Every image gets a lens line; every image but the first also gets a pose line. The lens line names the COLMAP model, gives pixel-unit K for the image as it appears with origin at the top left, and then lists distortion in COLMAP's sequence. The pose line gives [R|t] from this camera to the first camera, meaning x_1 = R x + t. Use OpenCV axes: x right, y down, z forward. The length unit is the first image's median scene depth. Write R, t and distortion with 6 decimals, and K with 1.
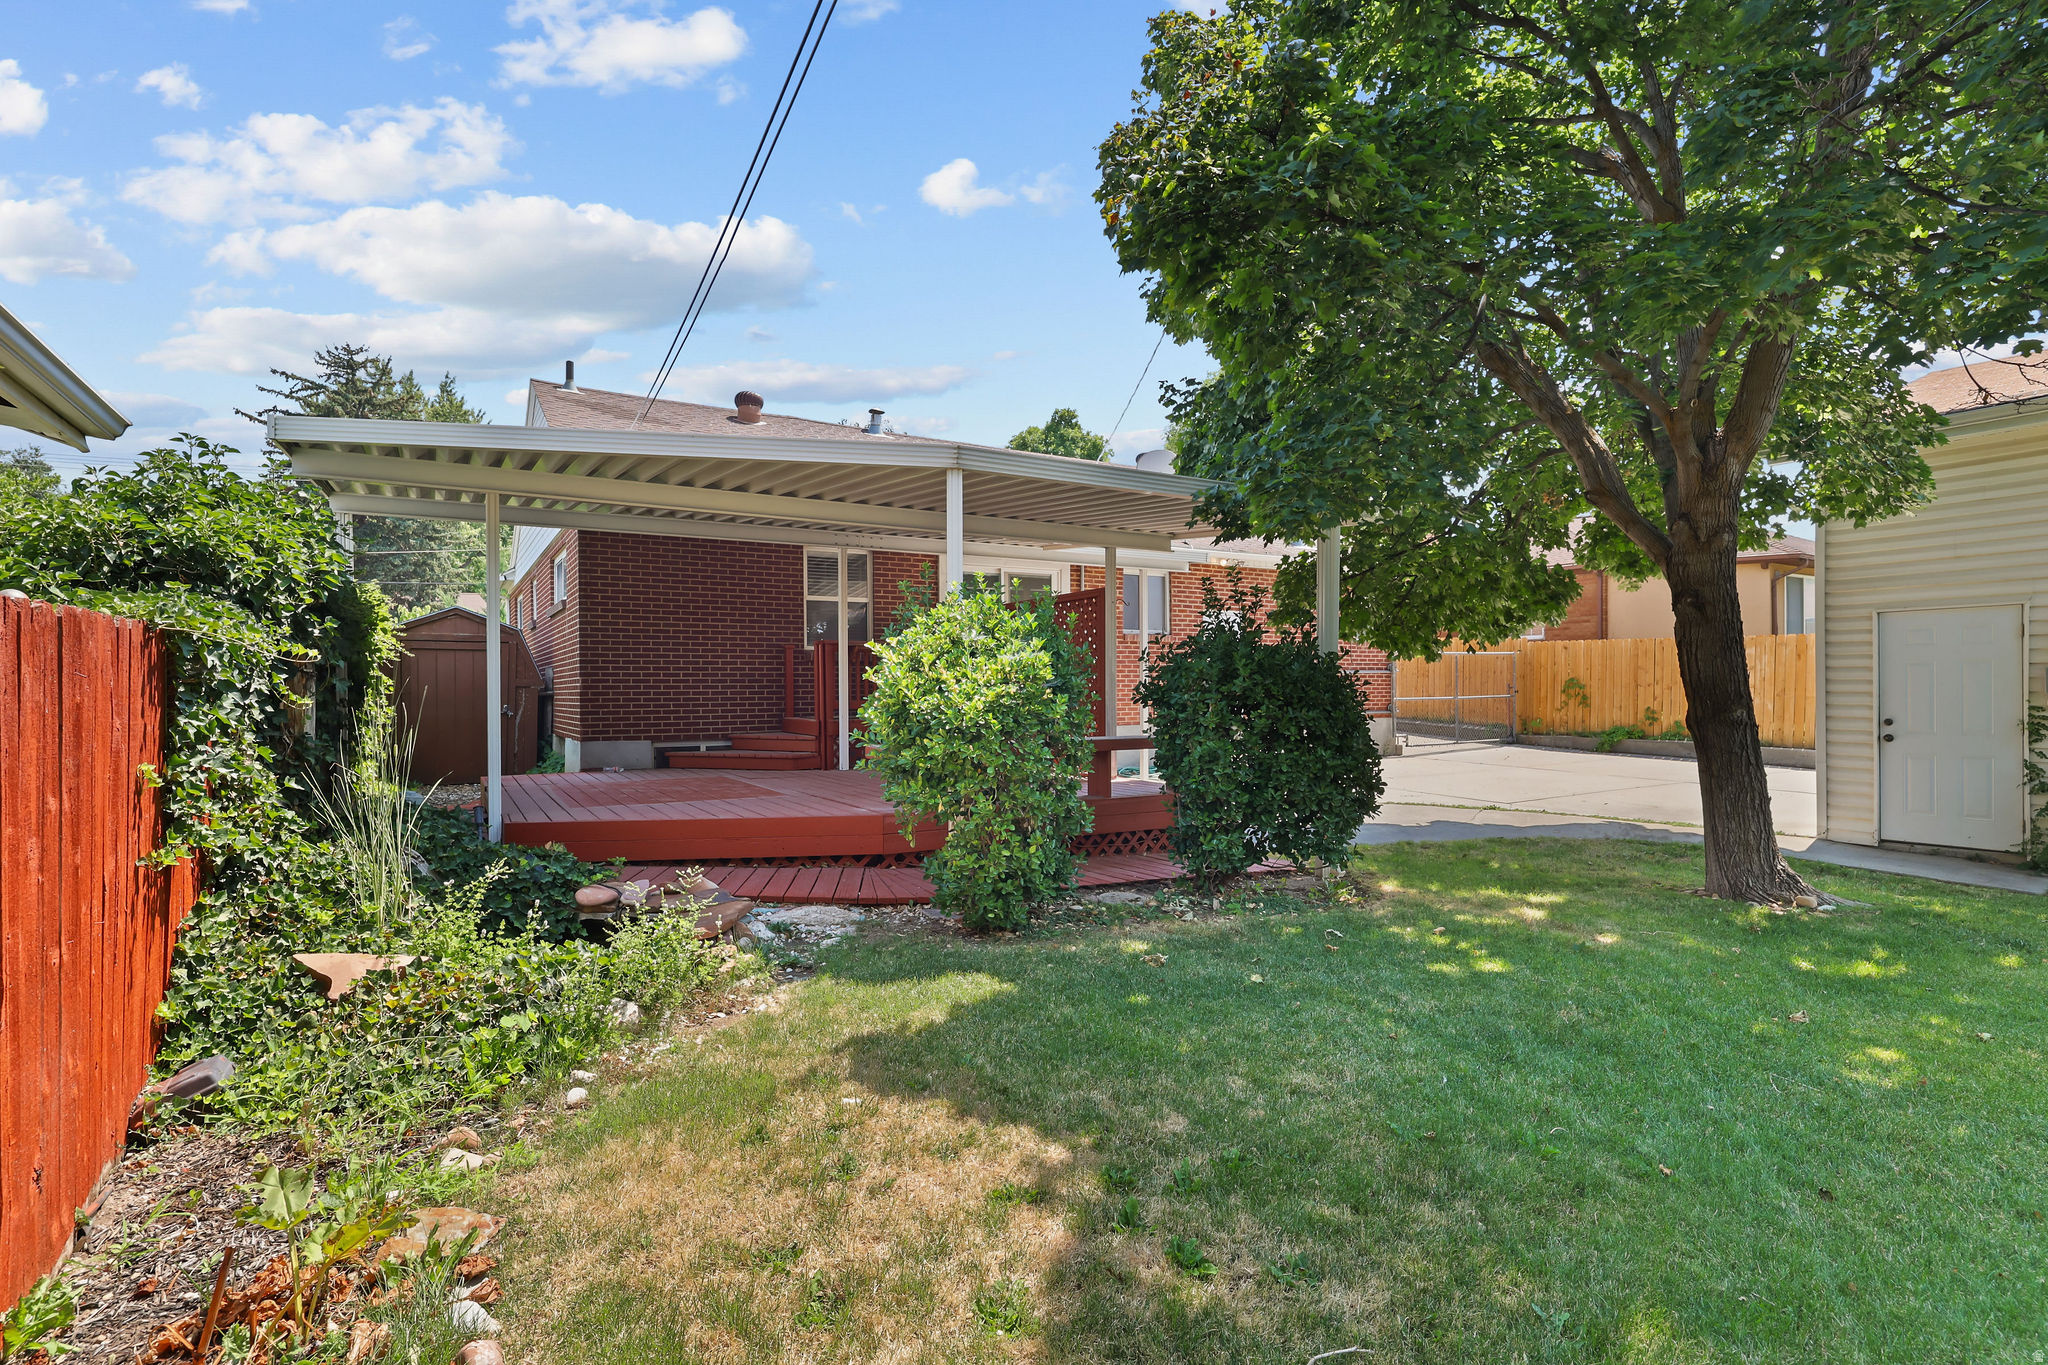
lens RADIAL K [[994.6, 0, 1024.0], [0, 994.6, 682.5], [0, 0, 1]] dist [-0.003996, -0.000812]
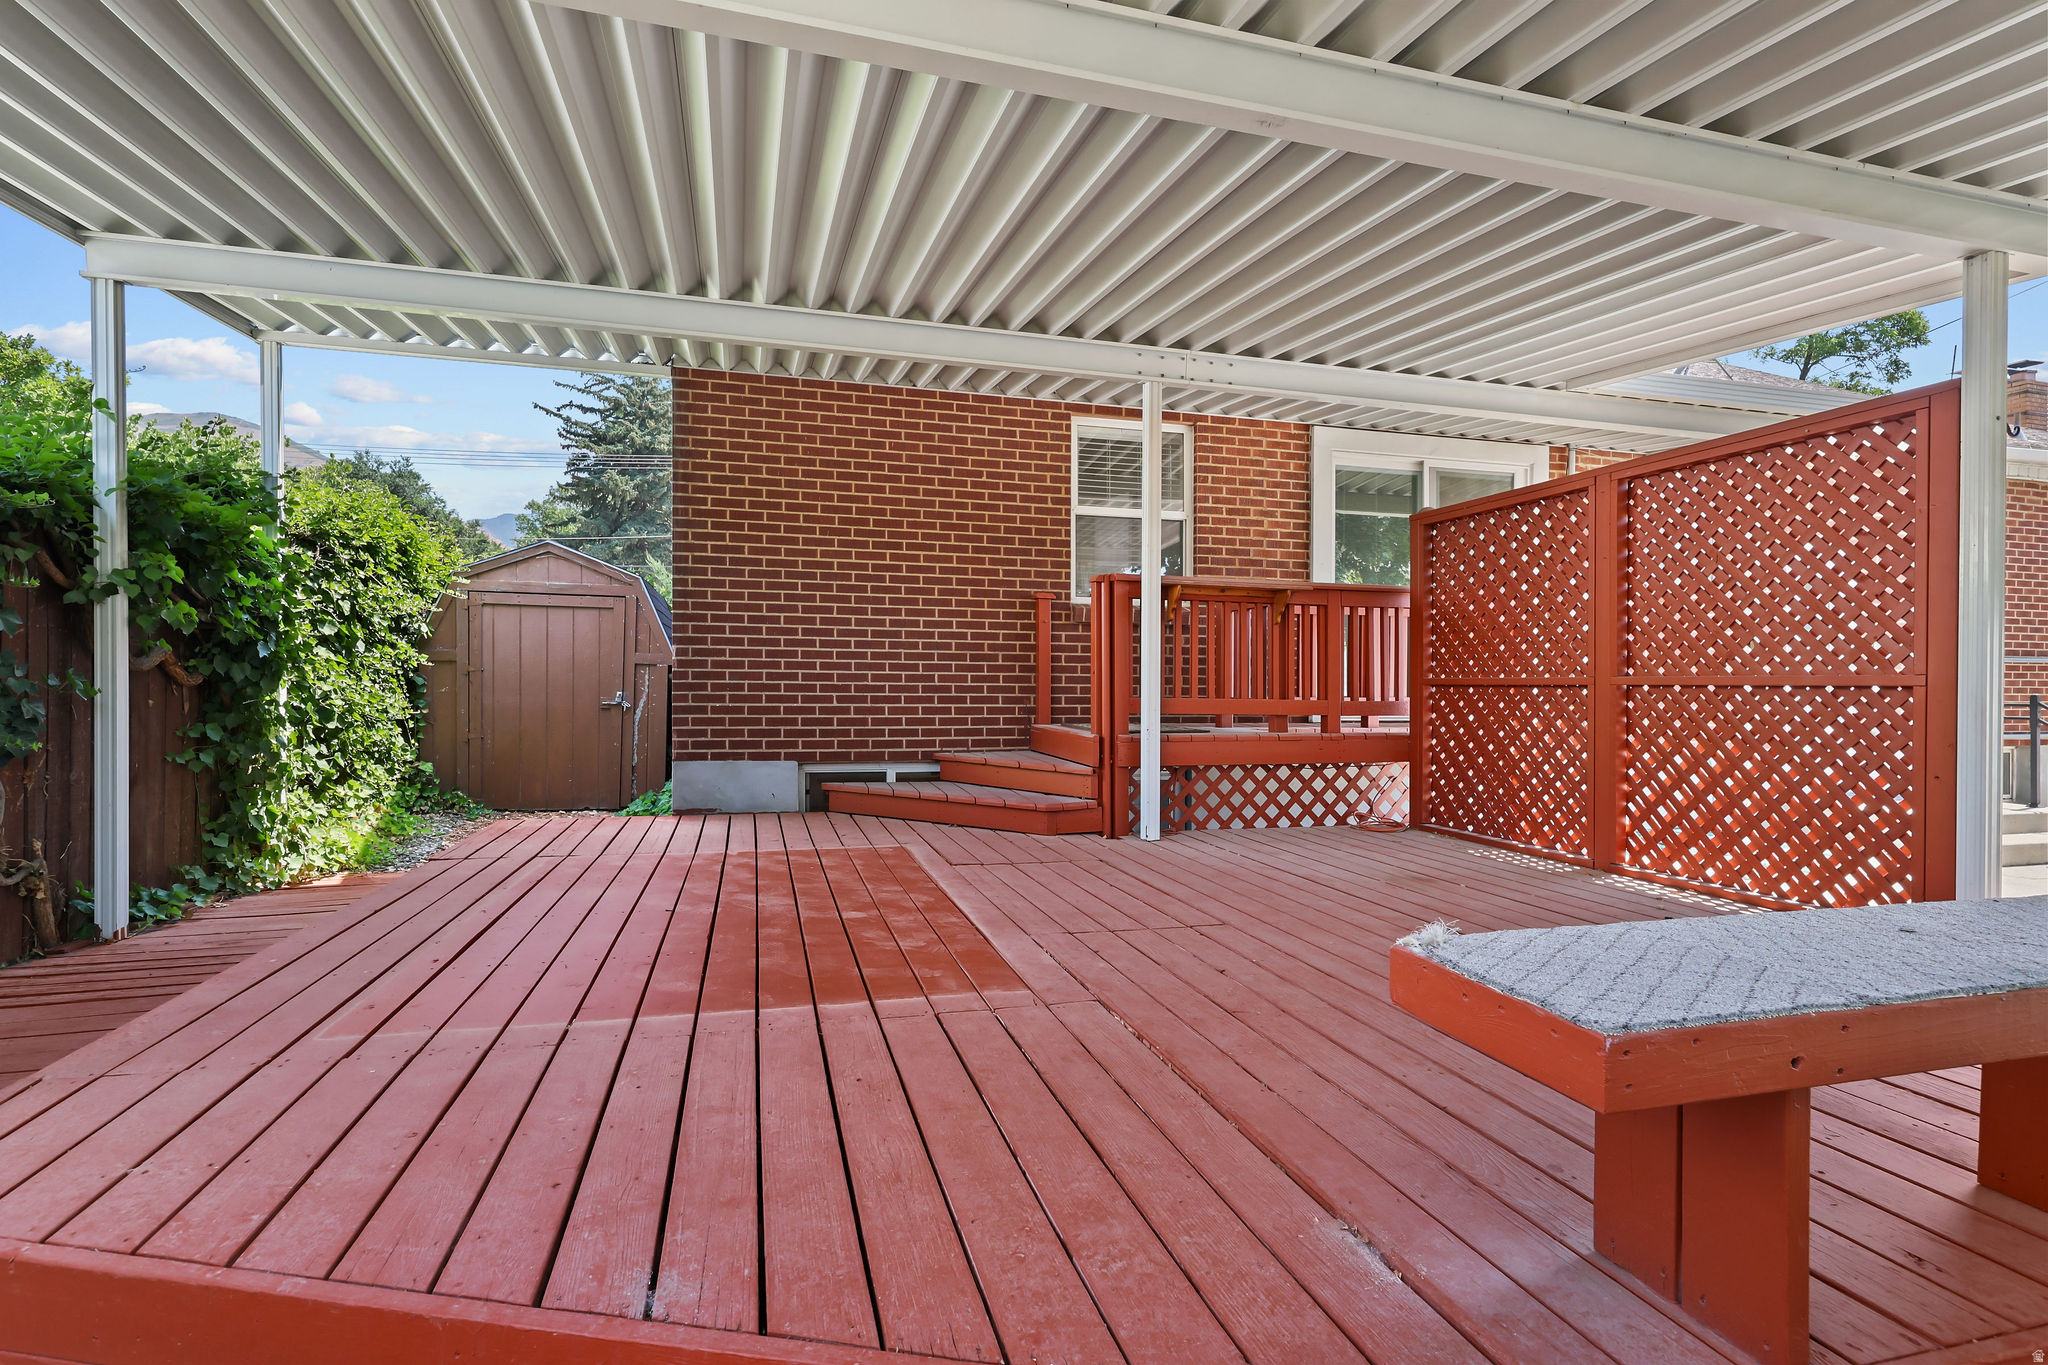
lens RADIAL K [[994.6, 0, 1024.0], [0, 994.6, 682.5], [0, 0, 1]] dist [-0.003996, -0.000812]
pose [[0.967614, 0.018033, -0.251790, -0.111197], [-0.016621, 0.999832, 0.007734, 0.007857], [0.251888, -0.003299, 0.967751, 0.479606]]
